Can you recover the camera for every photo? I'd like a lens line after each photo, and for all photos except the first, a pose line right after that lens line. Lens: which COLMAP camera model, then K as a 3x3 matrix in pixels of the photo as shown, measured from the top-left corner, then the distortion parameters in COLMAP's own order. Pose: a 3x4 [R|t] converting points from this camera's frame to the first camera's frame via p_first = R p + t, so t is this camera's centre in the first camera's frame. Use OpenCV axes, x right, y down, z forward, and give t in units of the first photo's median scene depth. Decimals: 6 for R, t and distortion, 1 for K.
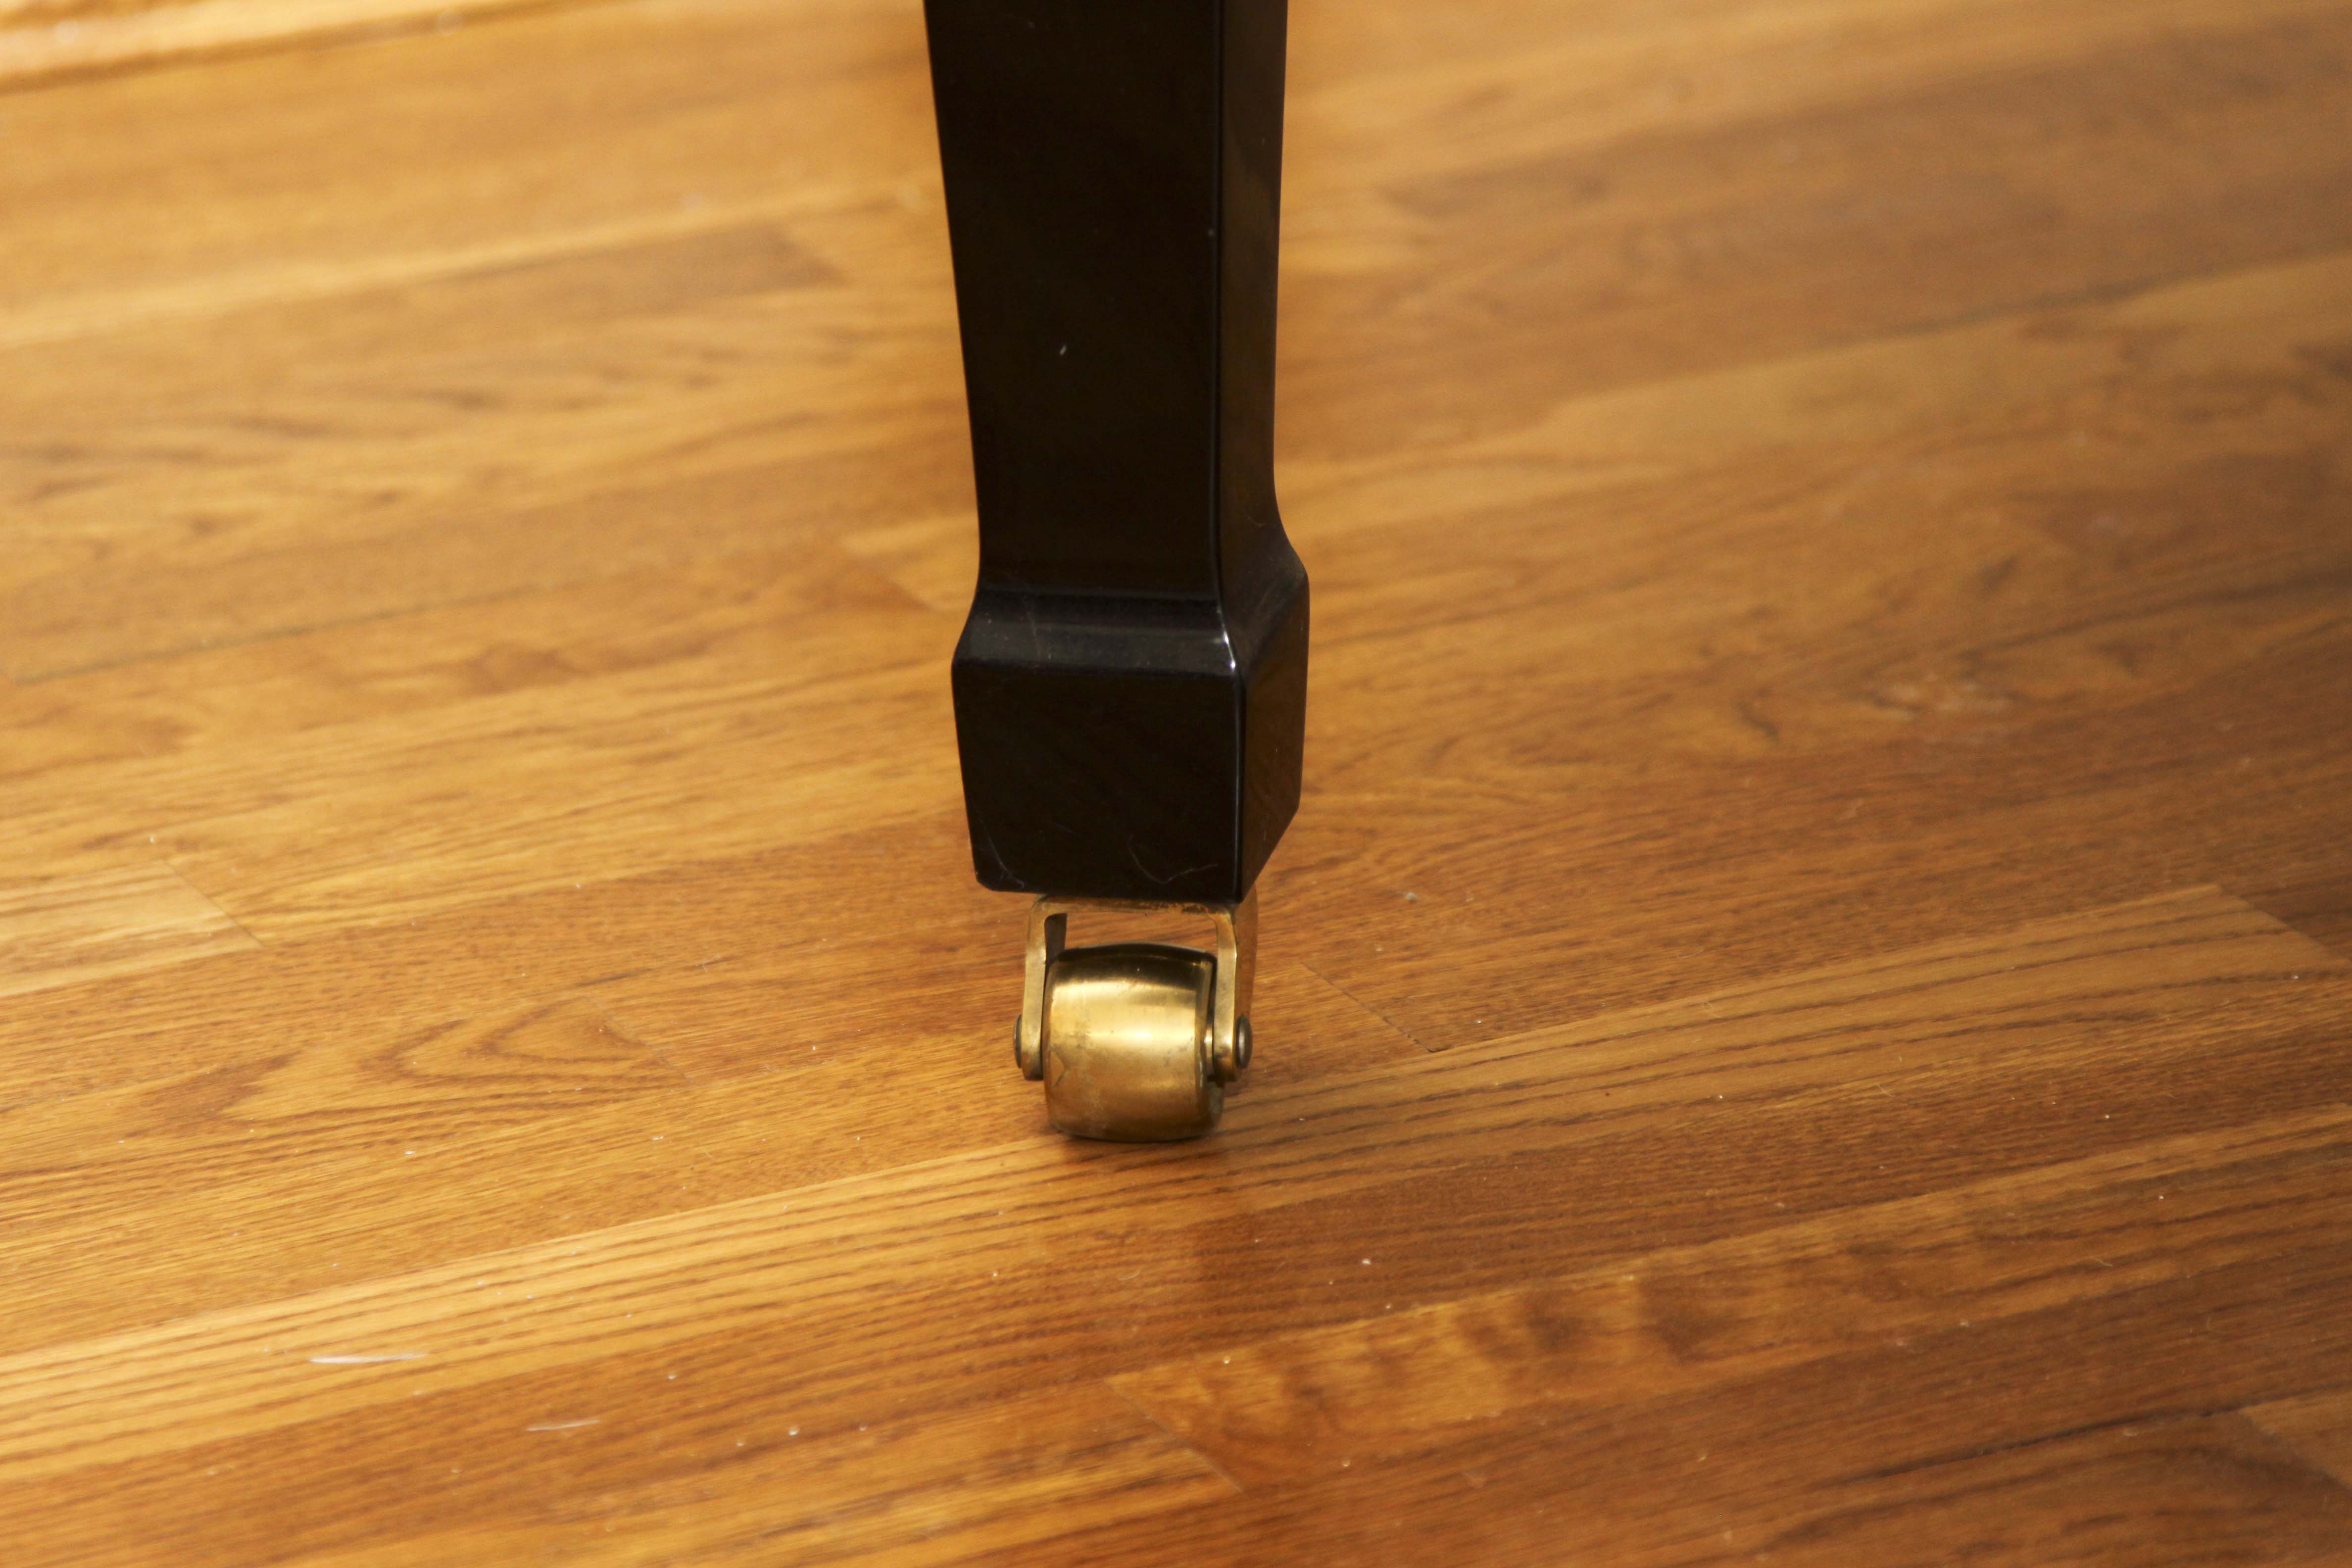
lens RADIAL K [[10110.3, 0, 1185.4], [0, 10110.3, 783.8], [0, 0, 1]] dist [0.576727, 0.000000]
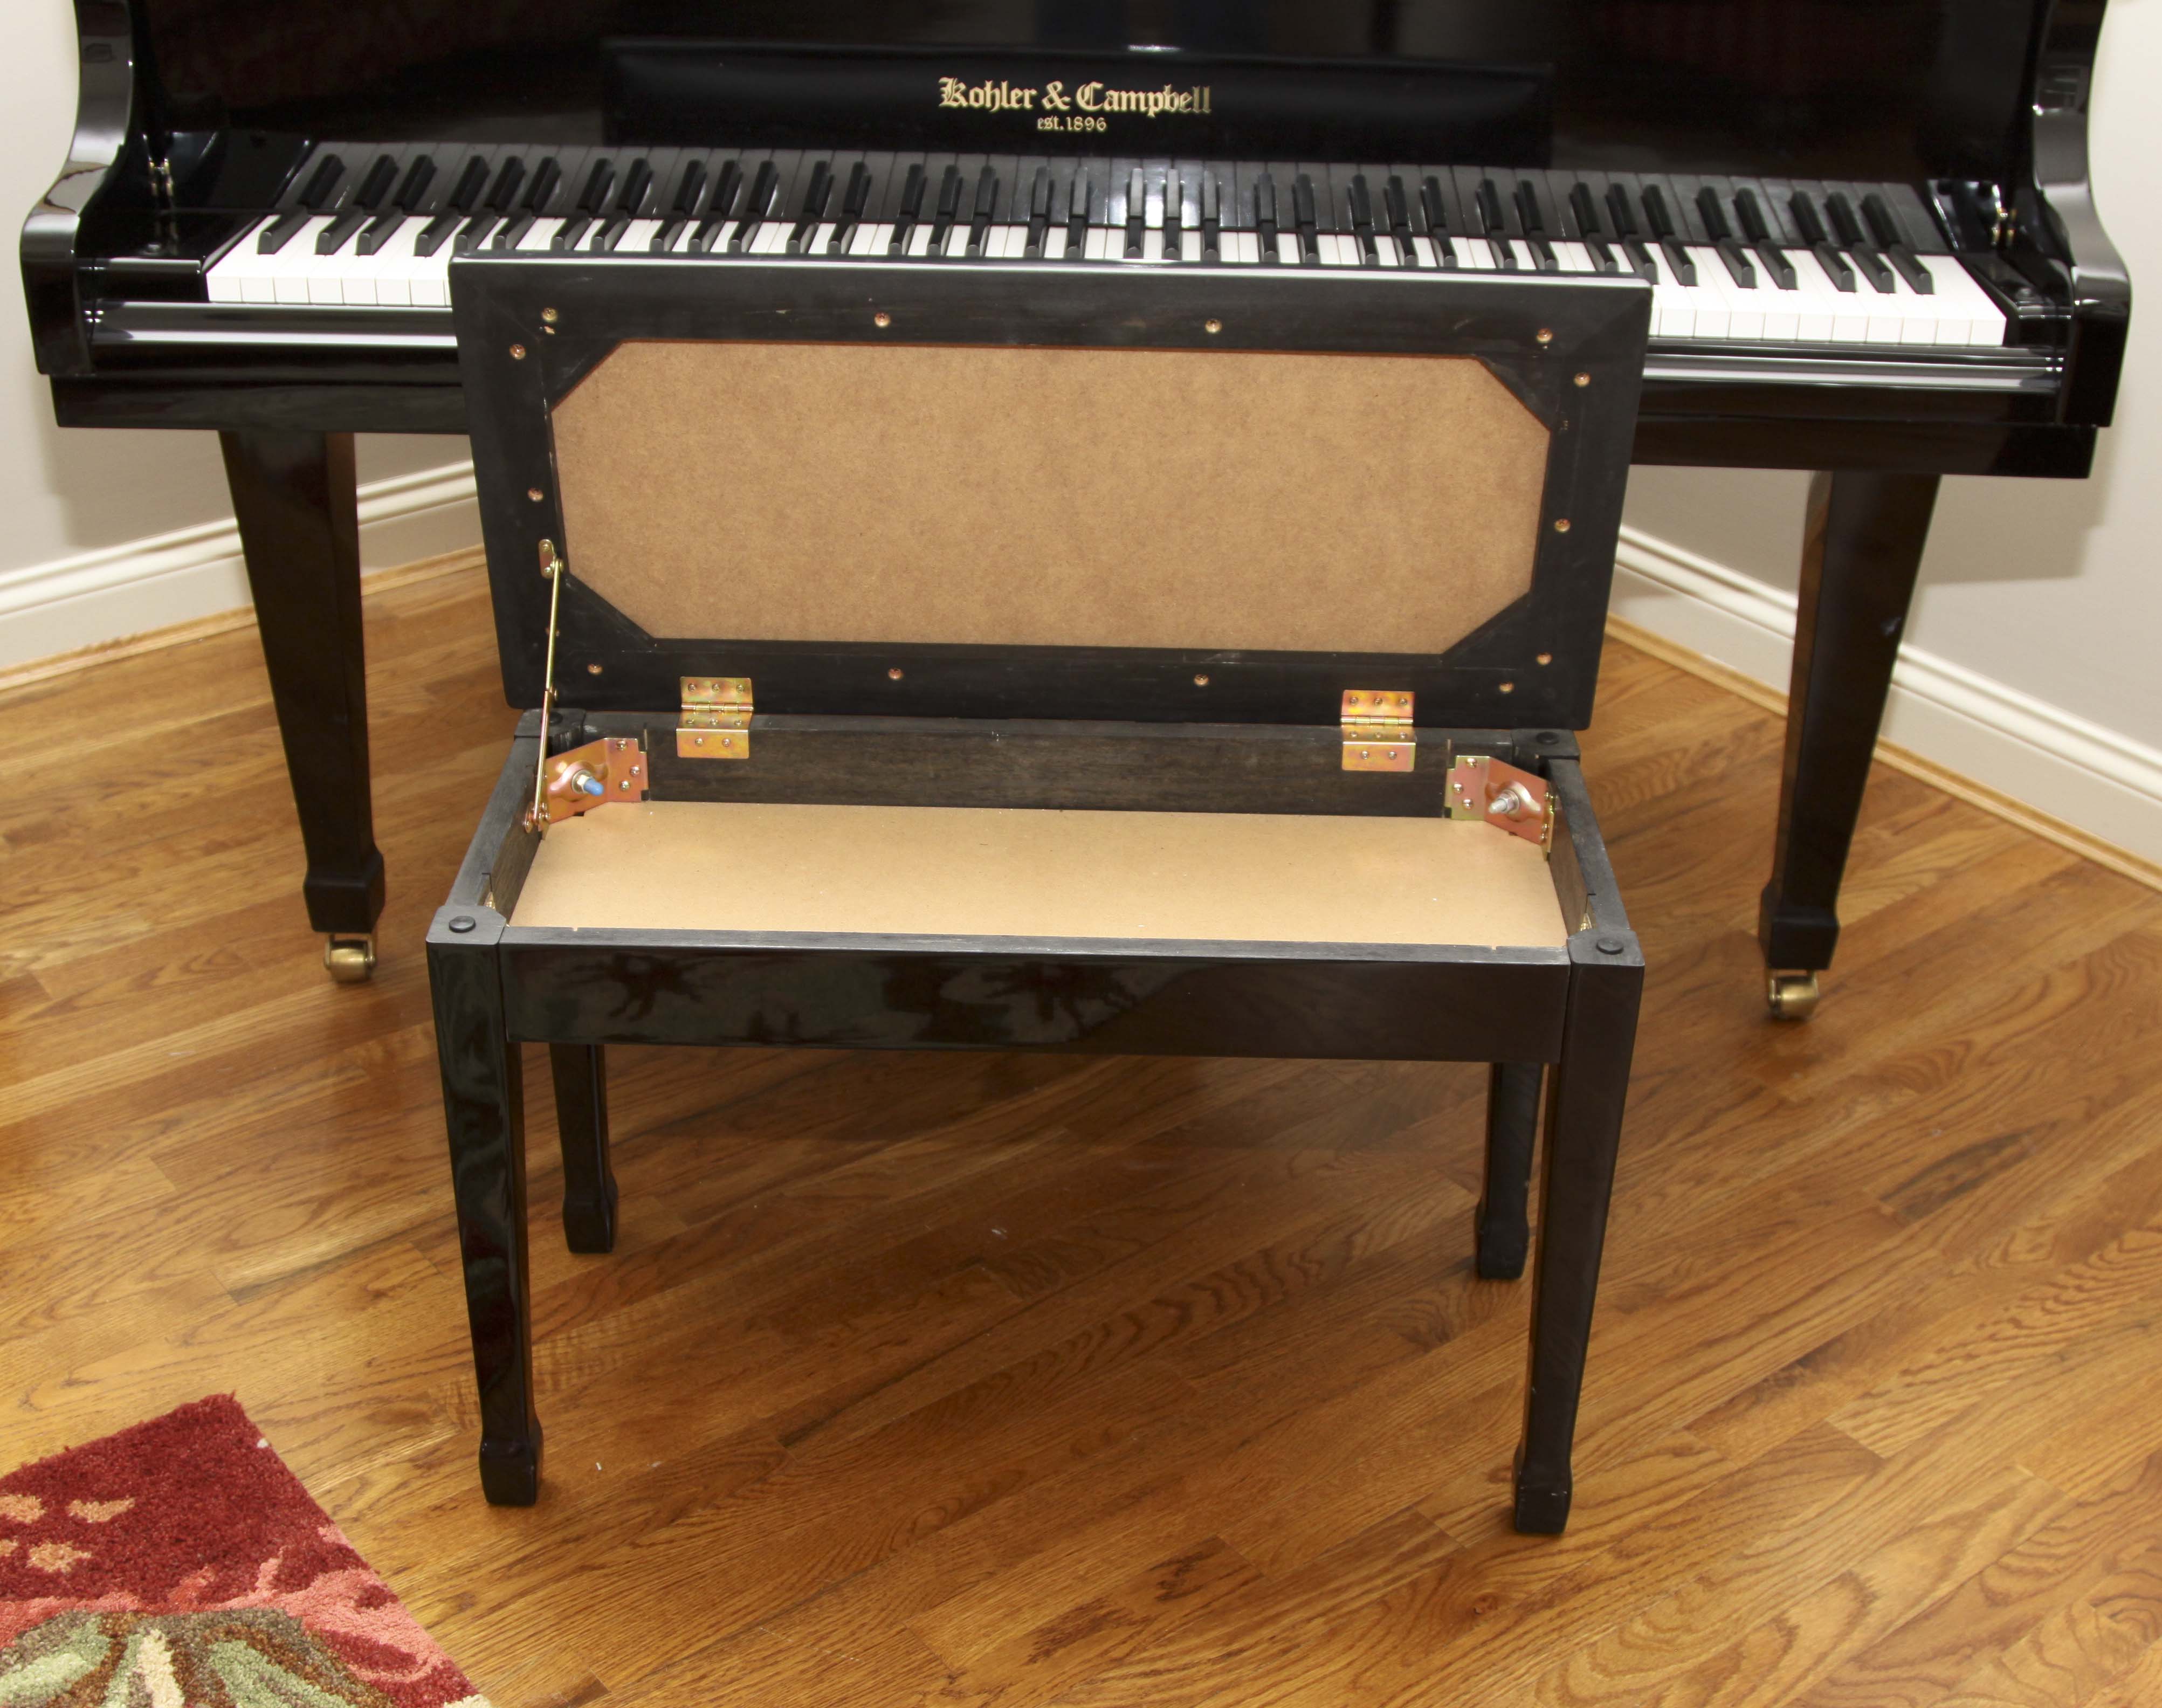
lens RADIAL K [[2825.1, 0, 1087.5], [0, 2825.1, 847.0], [0, 0, 1]] dist [-0.102611, 0.000000]
pose [[0.978228, -0.054532, 0.200241, 0.067018], [0.028660, 0.991113, 0.129902, -0.174361], [-0.205545, -0.121335, 0.971097, -0.278795]]
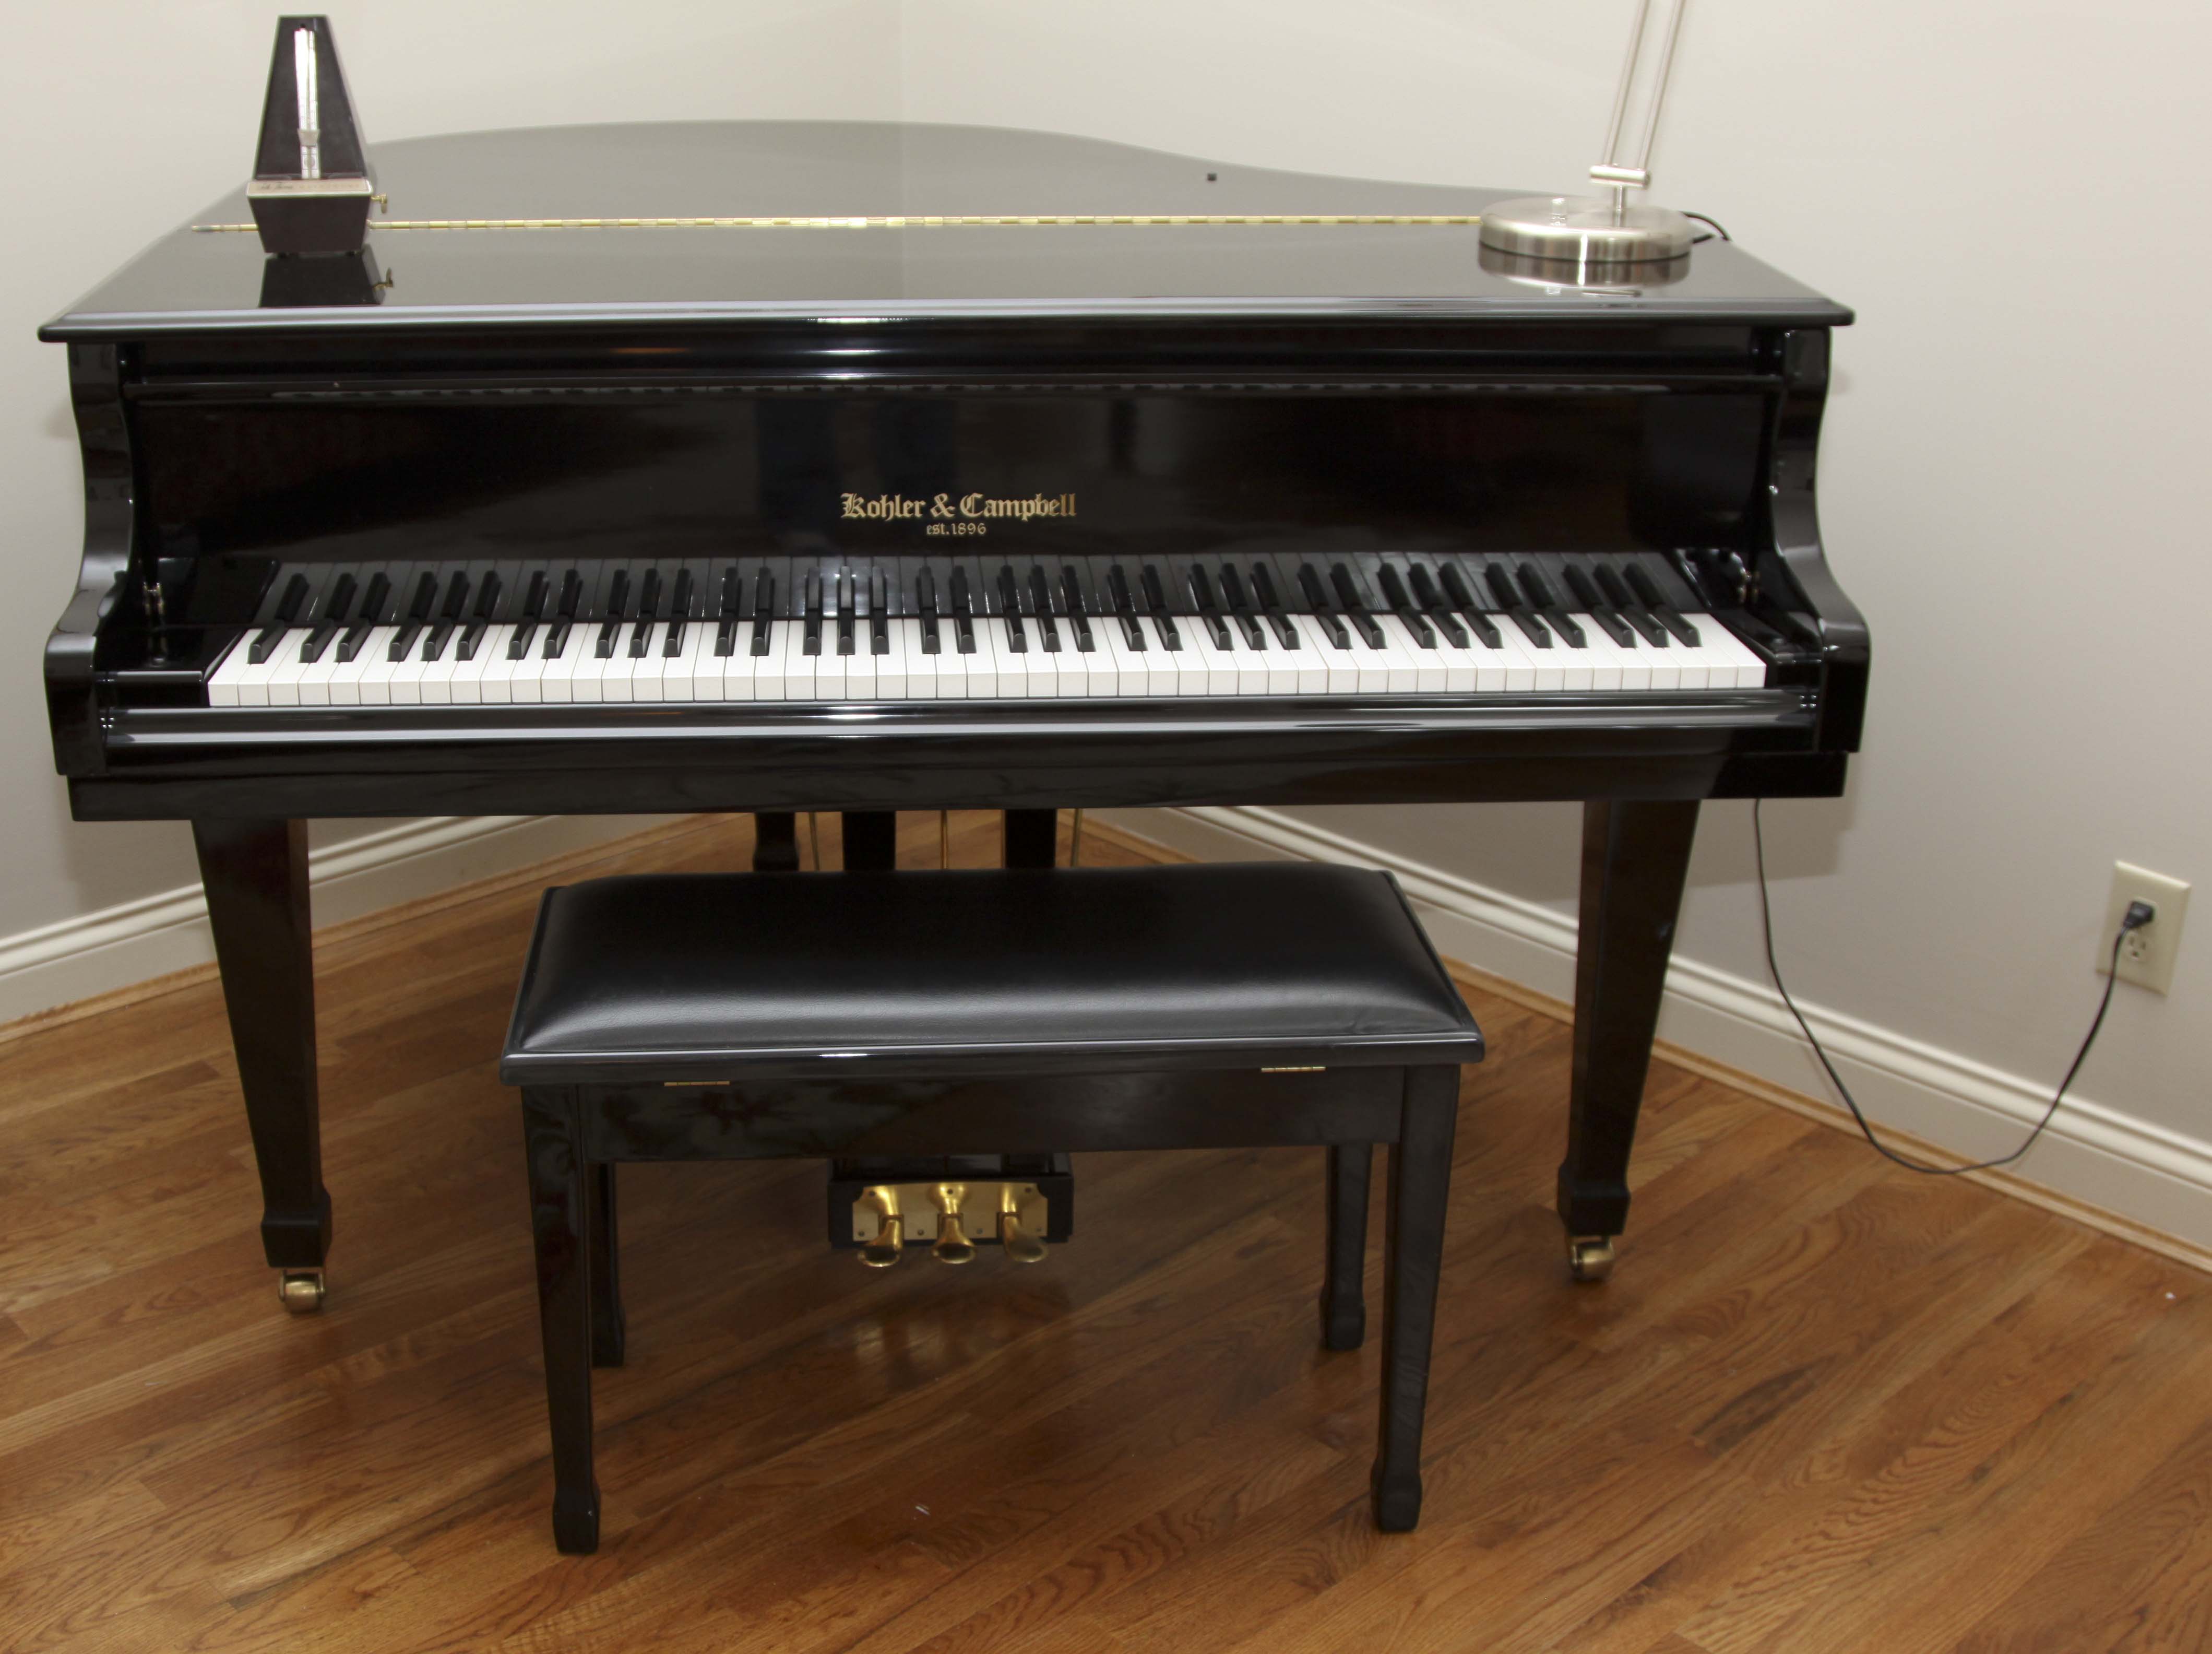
lens RADIAL K [[2569.6, 0, 980.5], [0, 2569.6, 845.9], [0, 0, 1]] dist [-0.116518, 0.000000]
pose [[0.960846, -0.068242, 0.268547, -0.005153], [0.067803, 0.997639, 0.010921, -0.180631], [-0.268659, 0.007715, 0.963205, -0.294727]]
